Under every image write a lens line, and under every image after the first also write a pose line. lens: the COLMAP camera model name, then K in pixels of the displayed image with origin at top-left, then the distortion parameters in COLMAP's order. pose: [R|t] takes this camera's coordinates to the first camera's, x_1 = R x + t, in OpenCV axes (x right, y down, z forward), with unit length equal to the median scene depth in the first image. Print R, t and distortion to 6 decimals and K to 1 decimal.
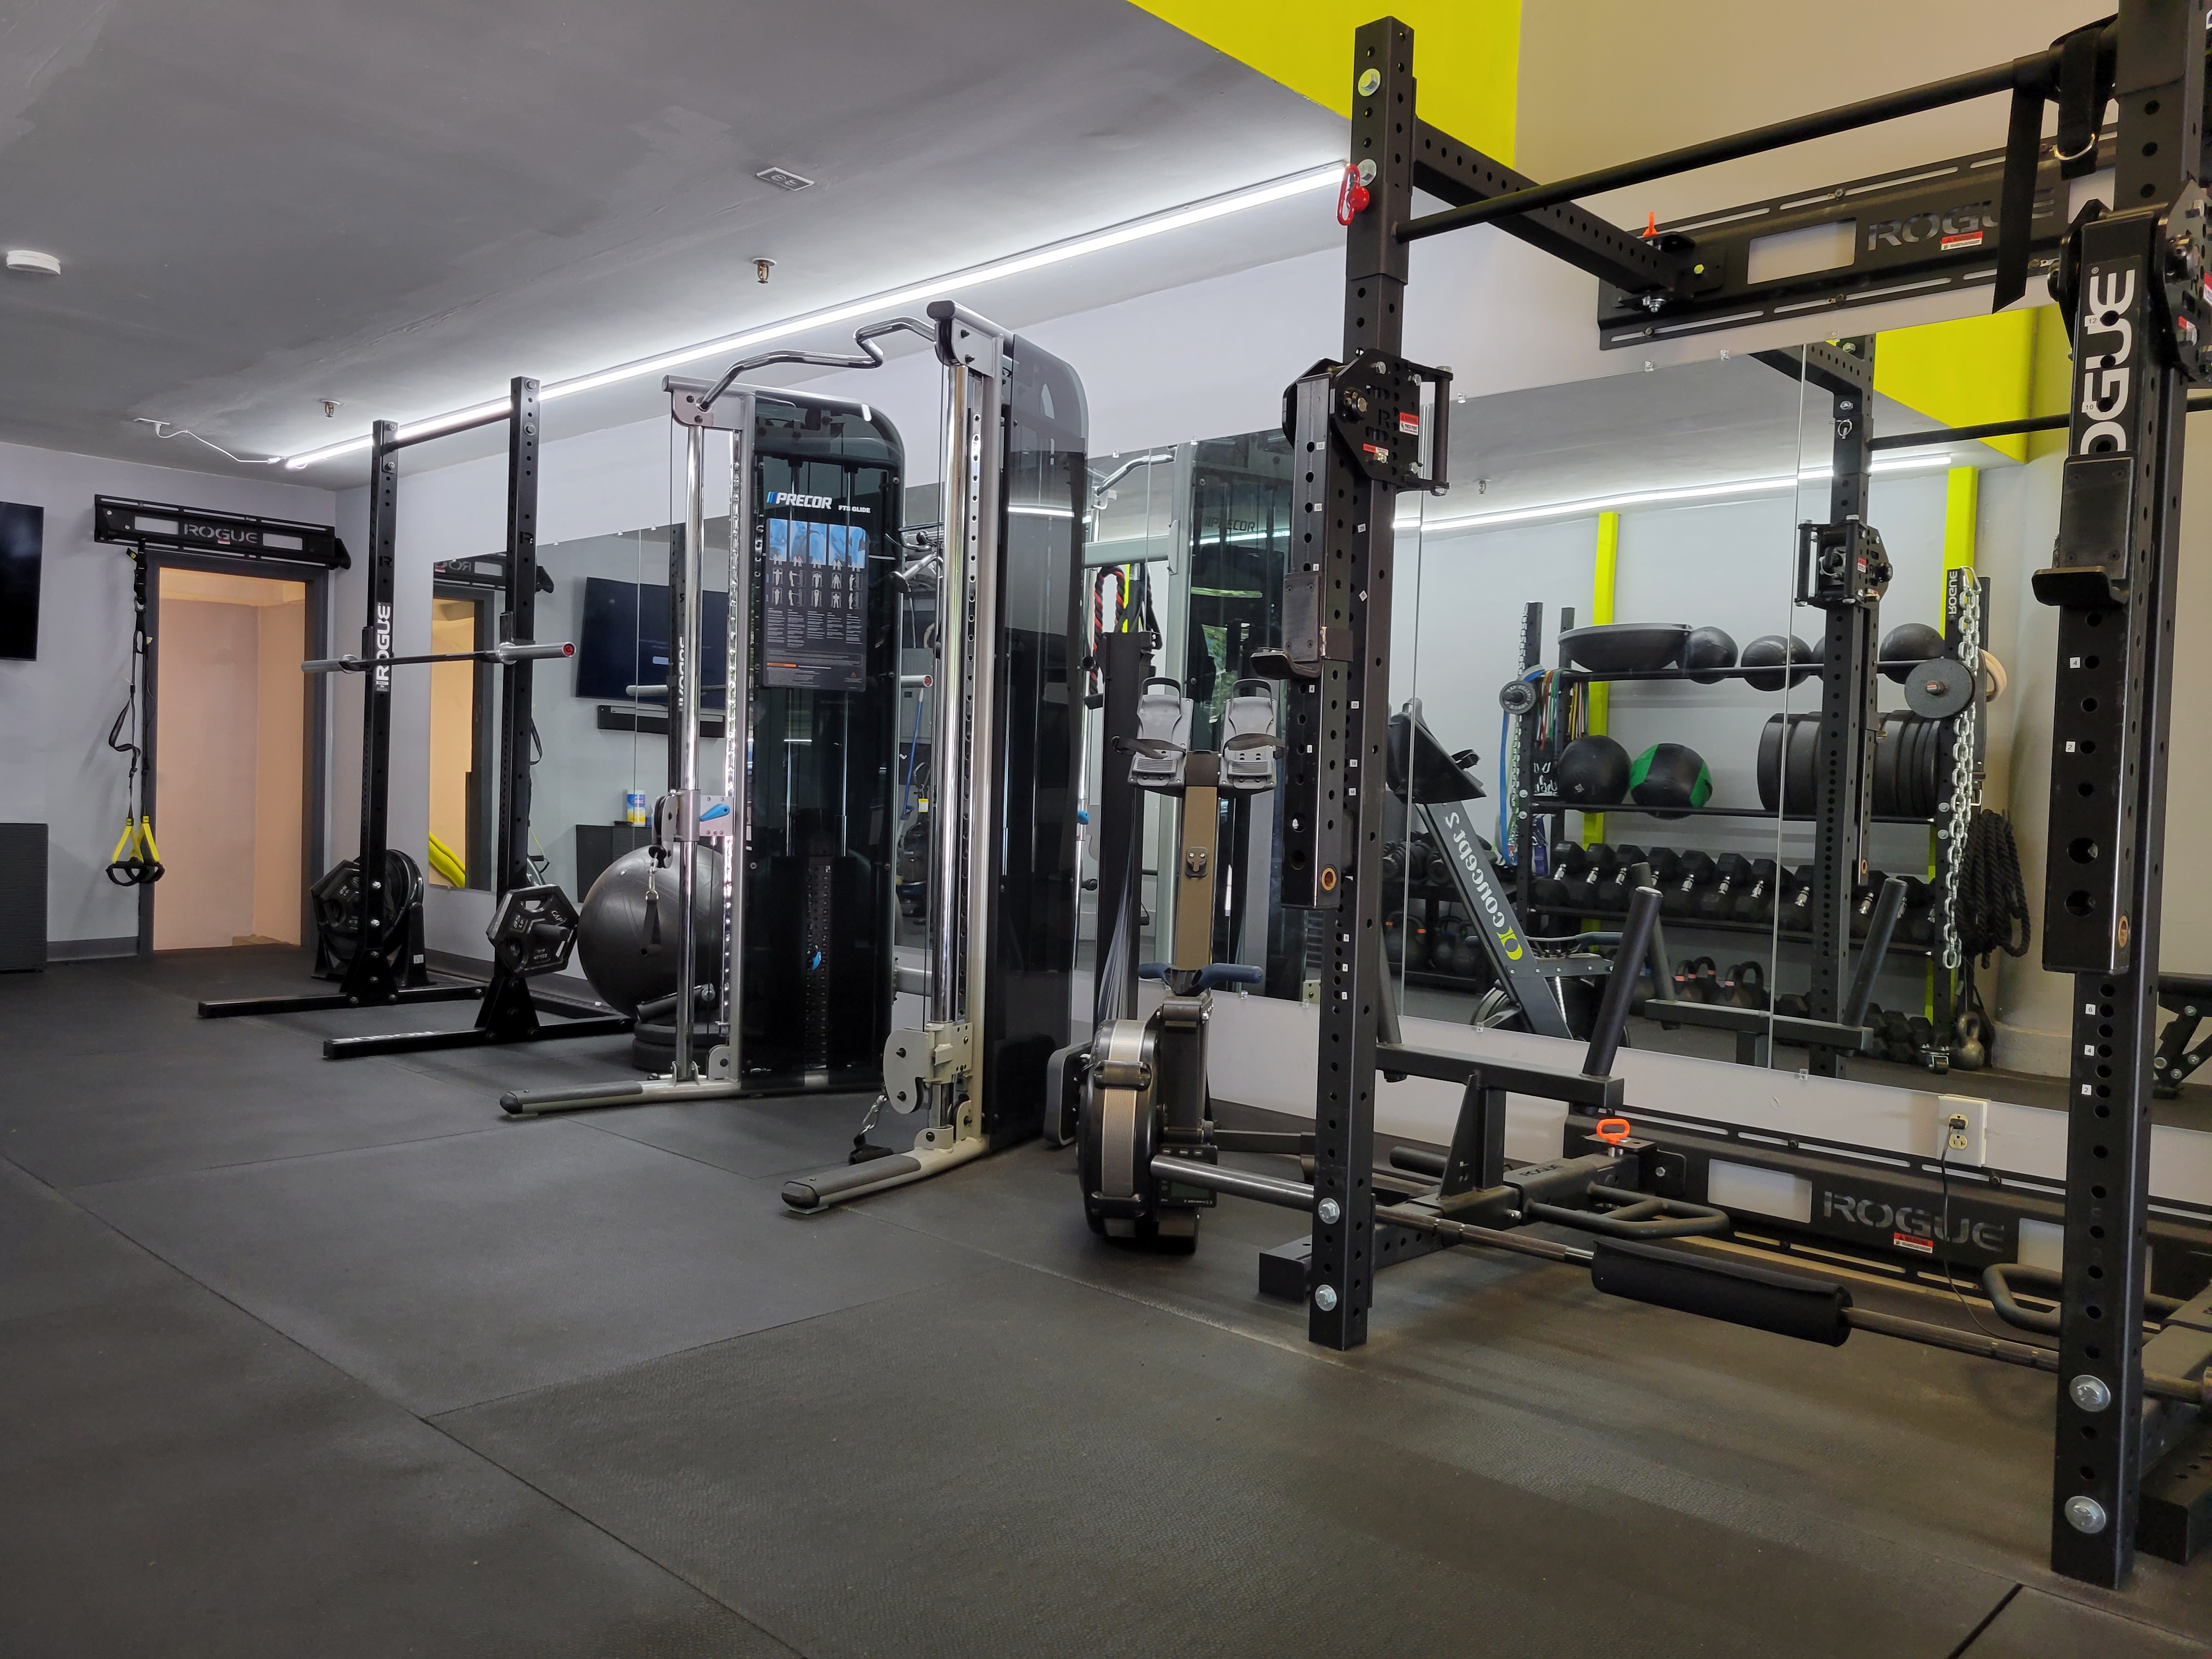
lens RADIAL K [[1672.5, 0, 1104.6], [0, 1672.5, 833.3], [0, 0, 1]] dist [0.053471, -0.033362]
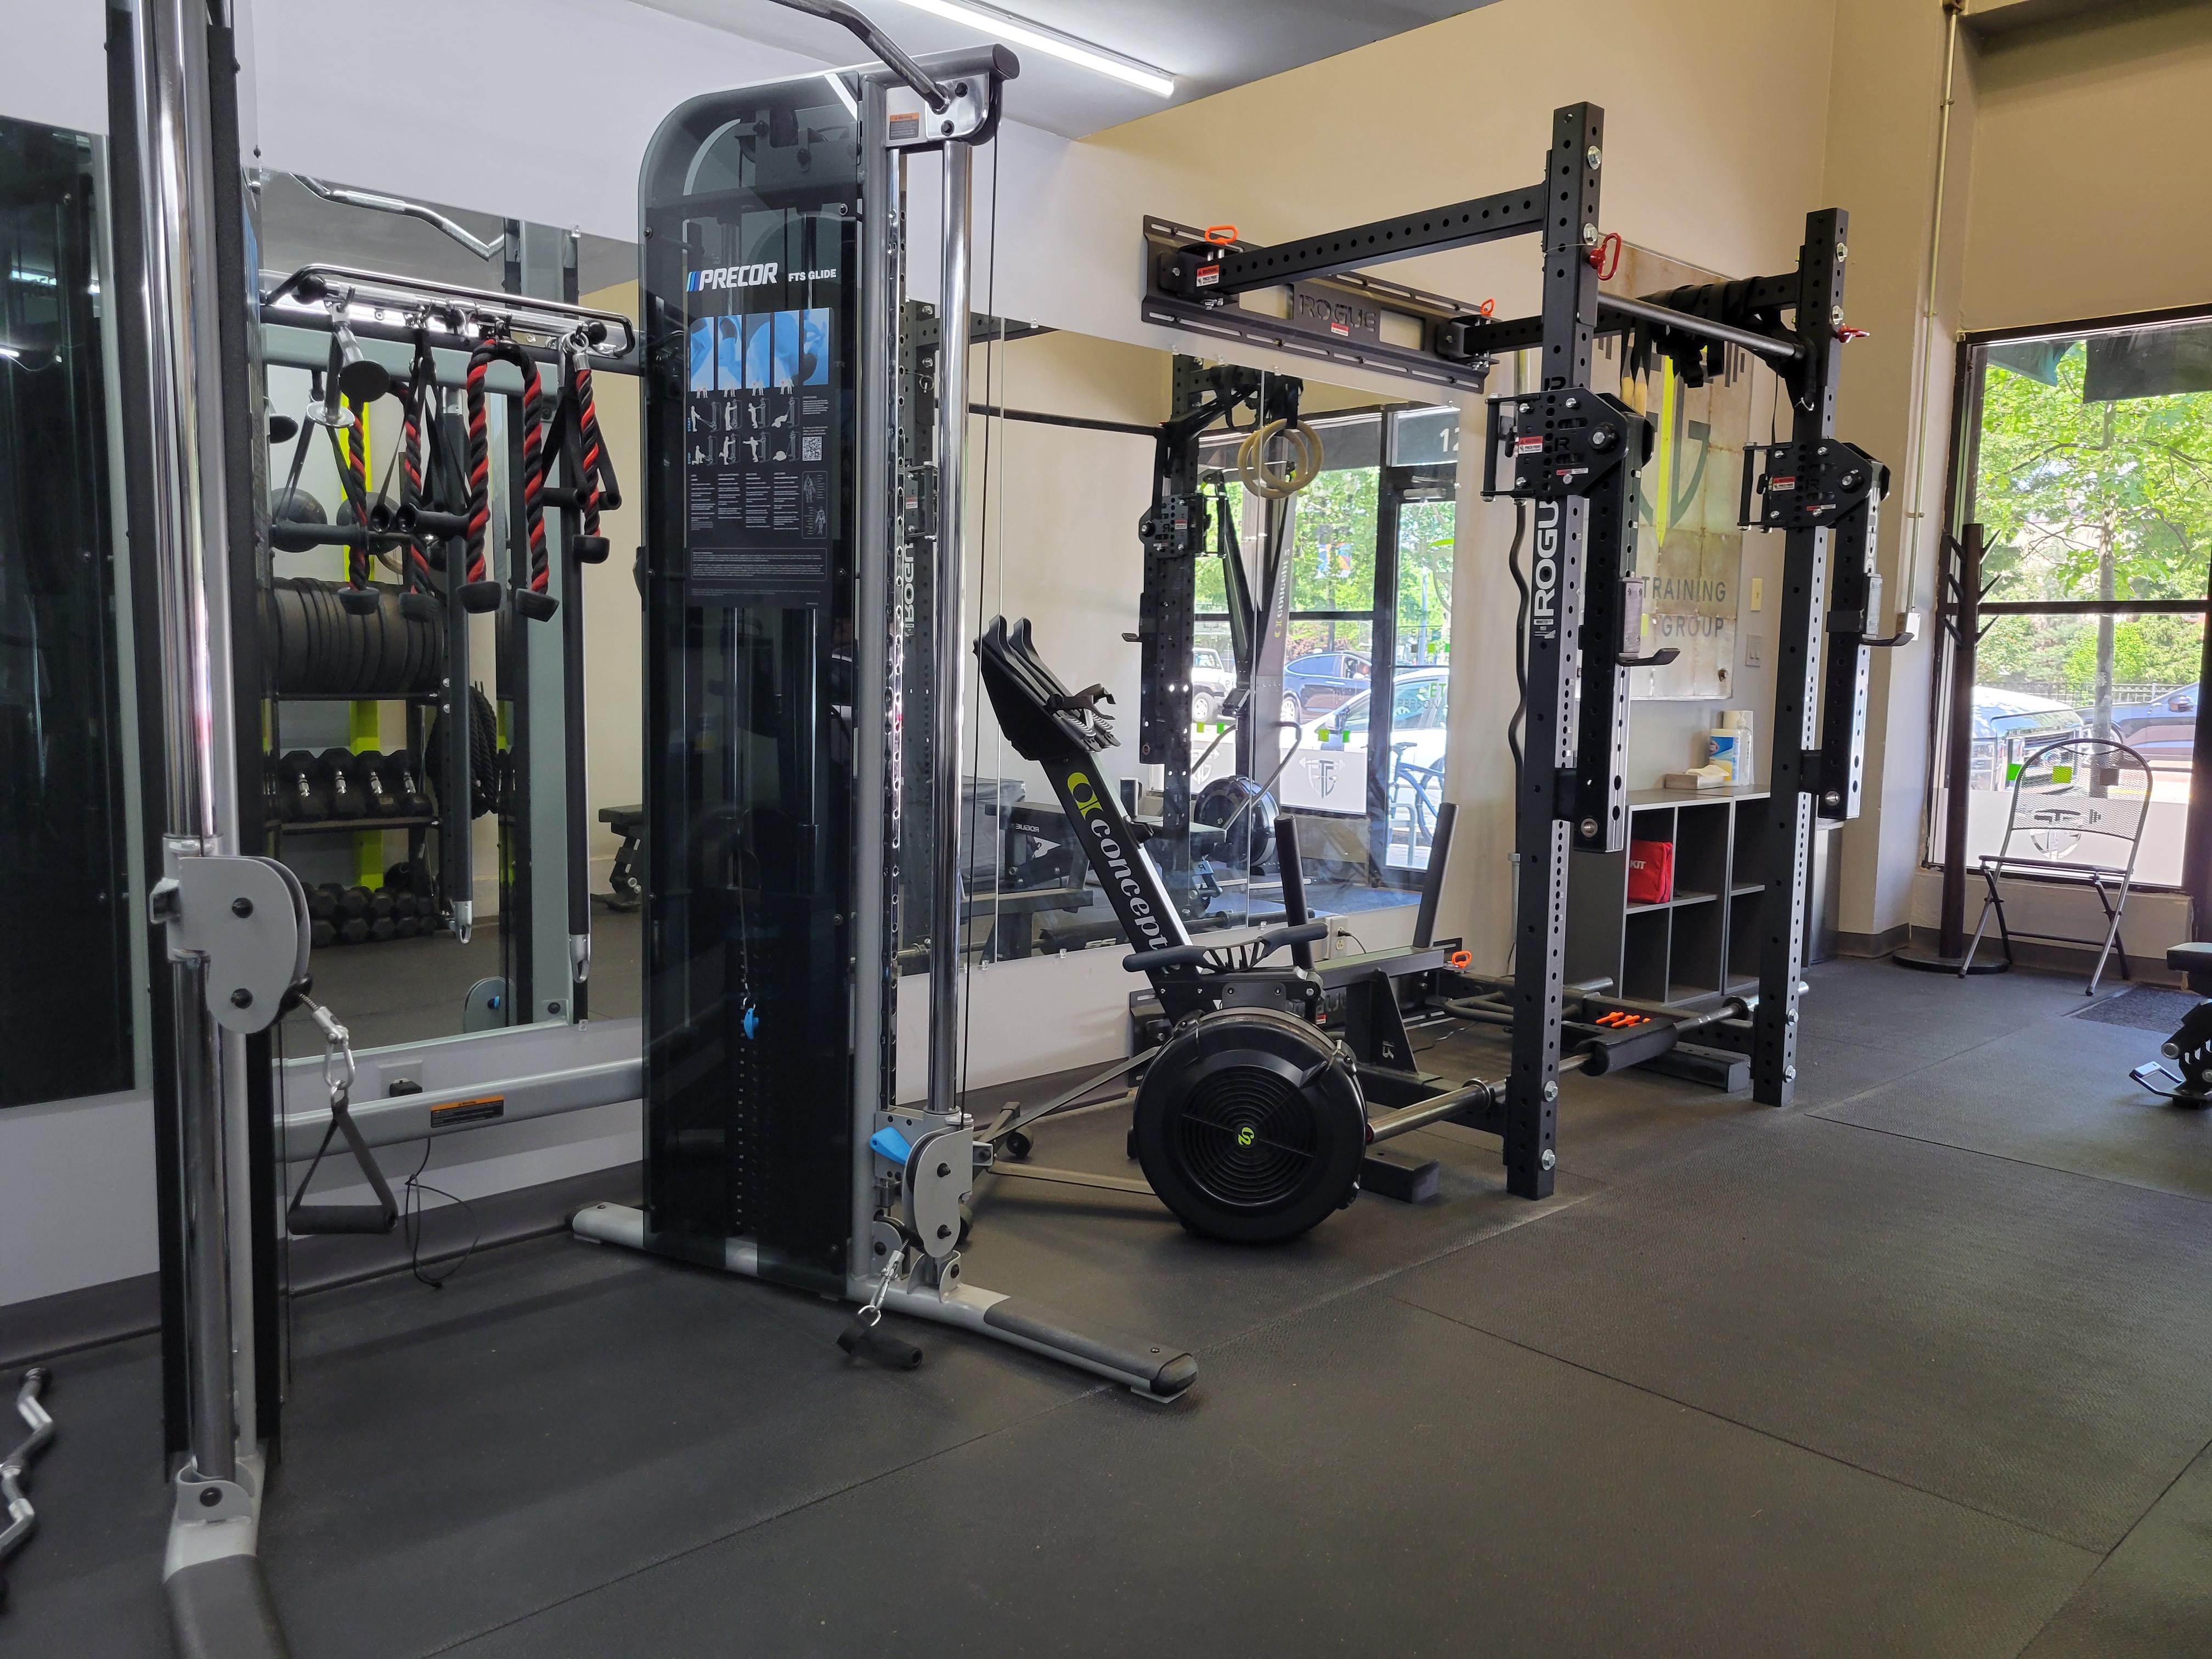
lens RADIAL K [[1662.2, 0, 1096.6], [0, 1662.2, 834.1], [0, 0, 1]] dist [0.058688, -0.036787]
pose [[0.056099, -0.133508, 0.989459, -0.946462], [0.013216, 0.991032, 0.132971, -0.114878], [-0.998338, 0.005617, 0.057361, 1.106055]]
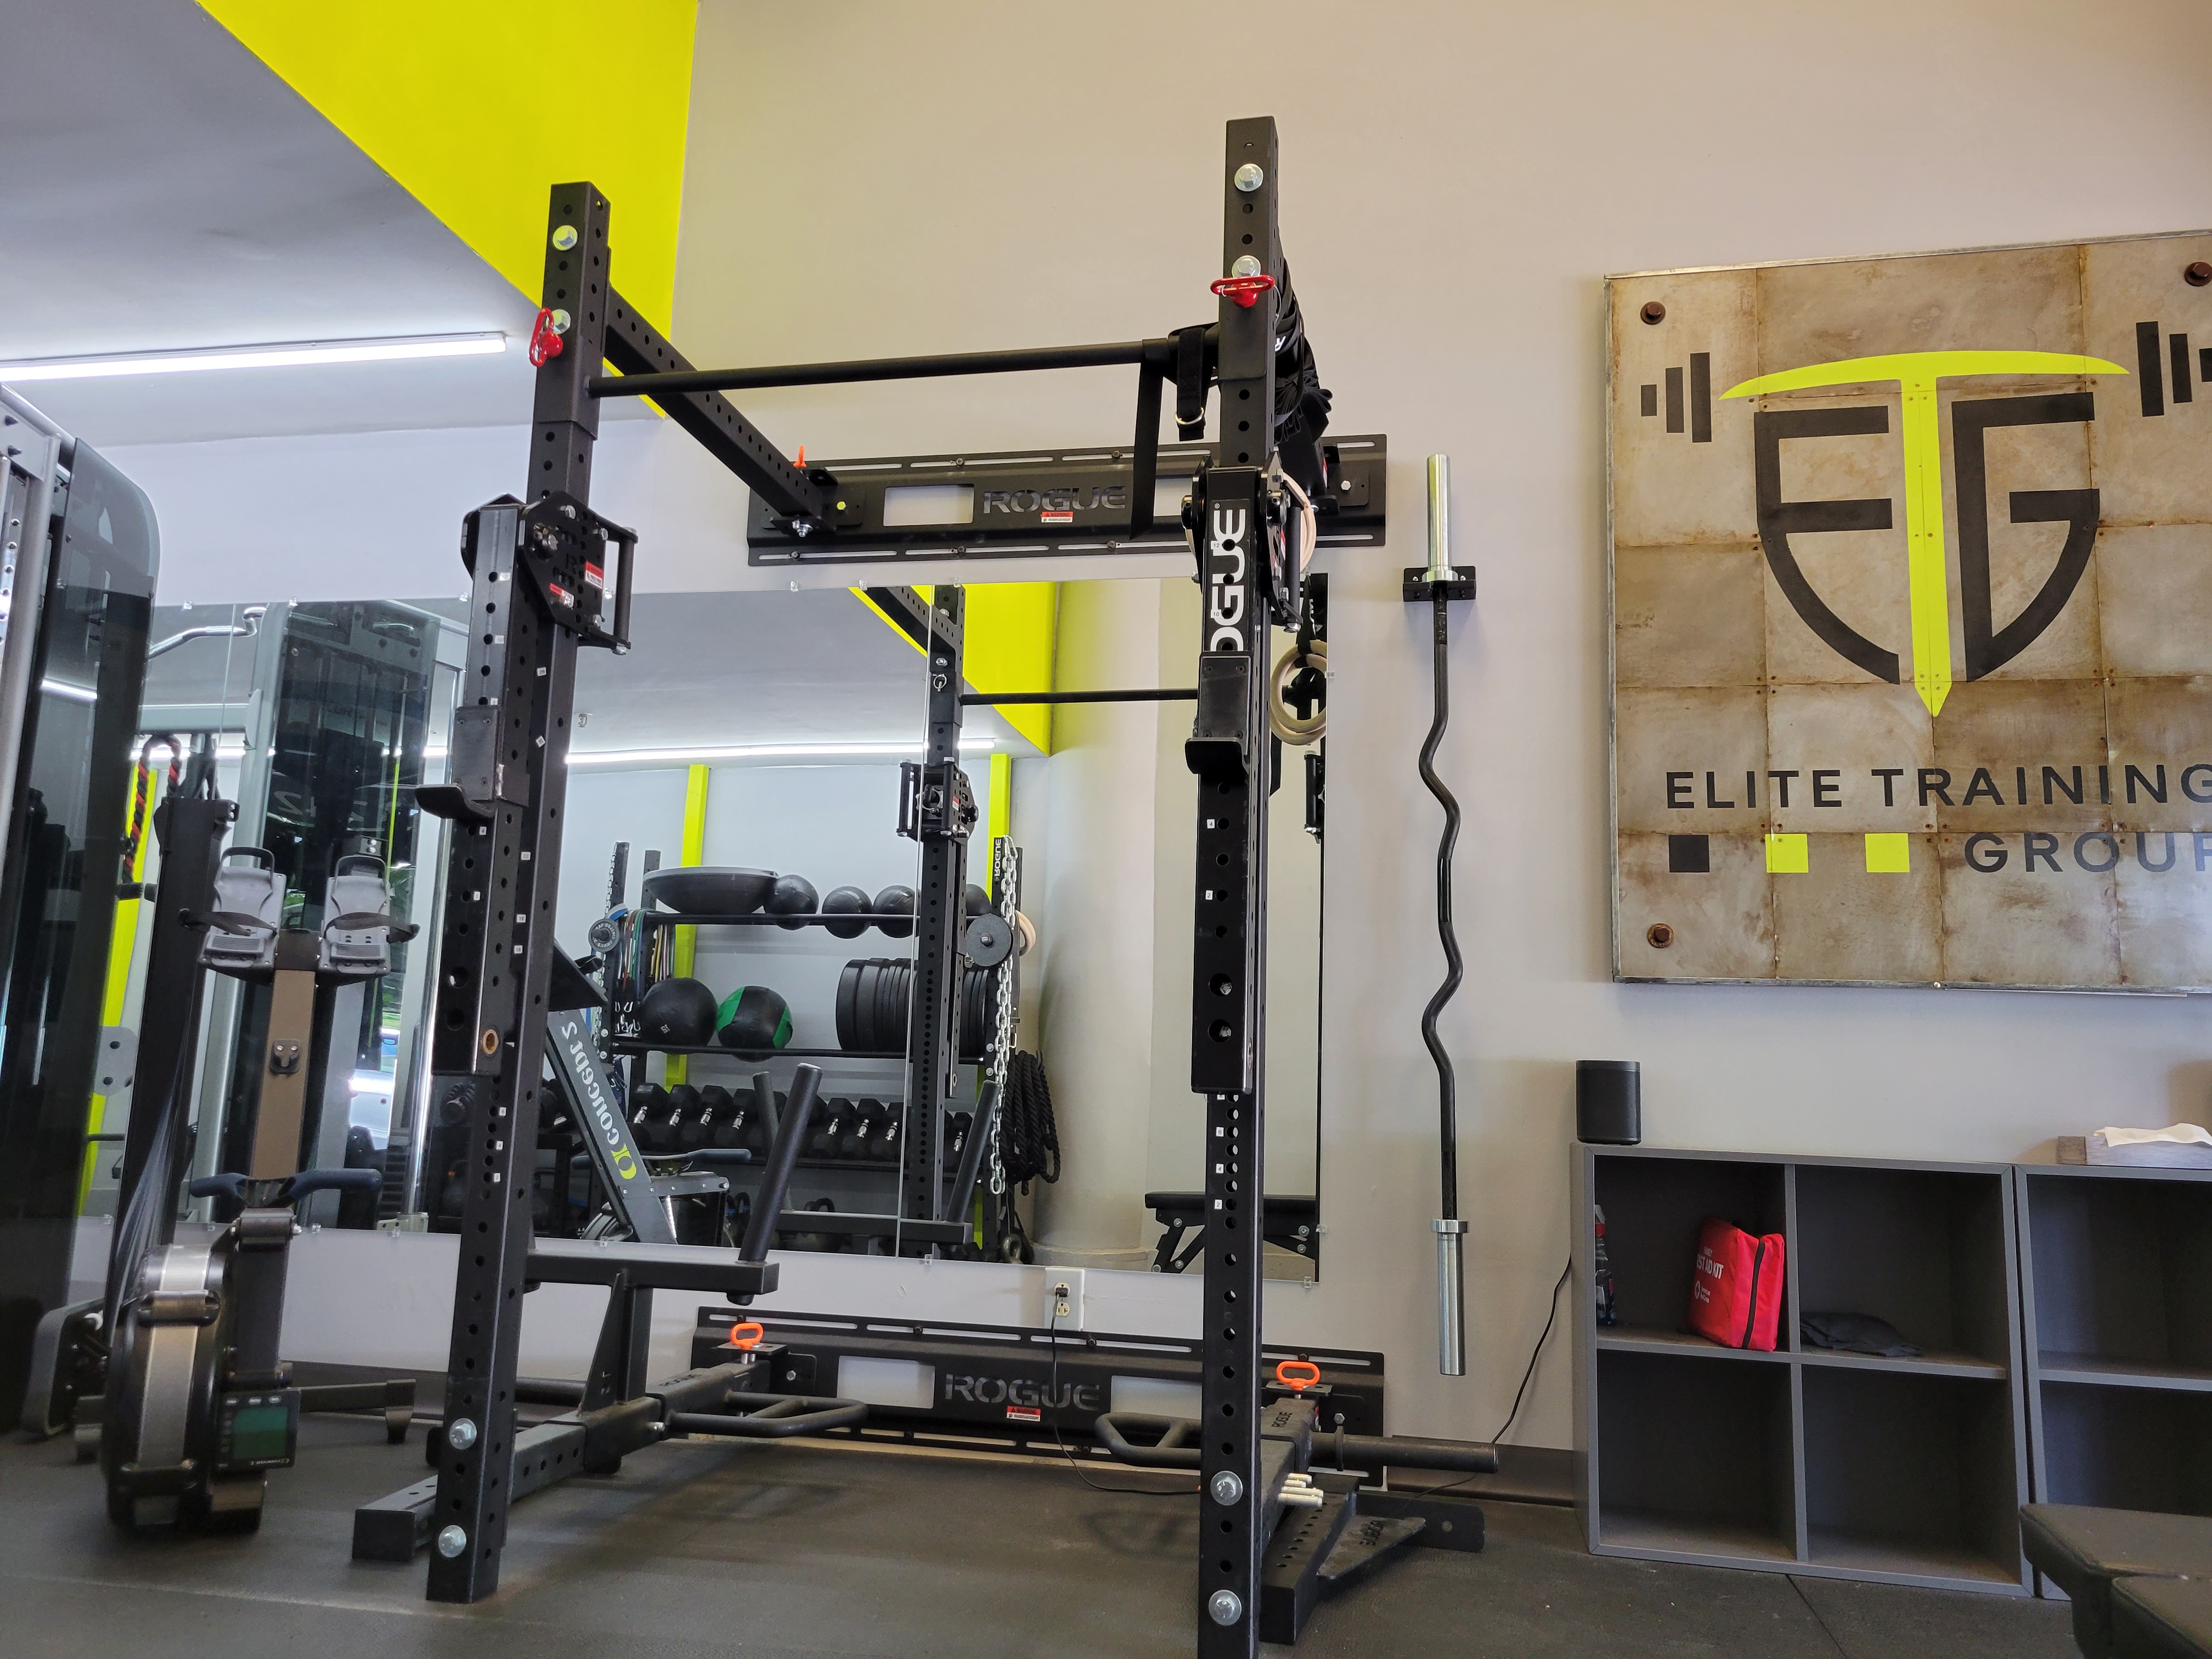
lens RADIAL K [[1662.2, 0, 1096.6], [0, 1662.2, 834.1], [0, 0, 1]] dist [0.058688, -0.036787]
pose [[0.850448, 0.077947, 0.520252, -0.054509], [0.009837, 0.986432, -0.163873, 0.056208], [-0.525966, 0.144484, 0.838143, 0.048913]]
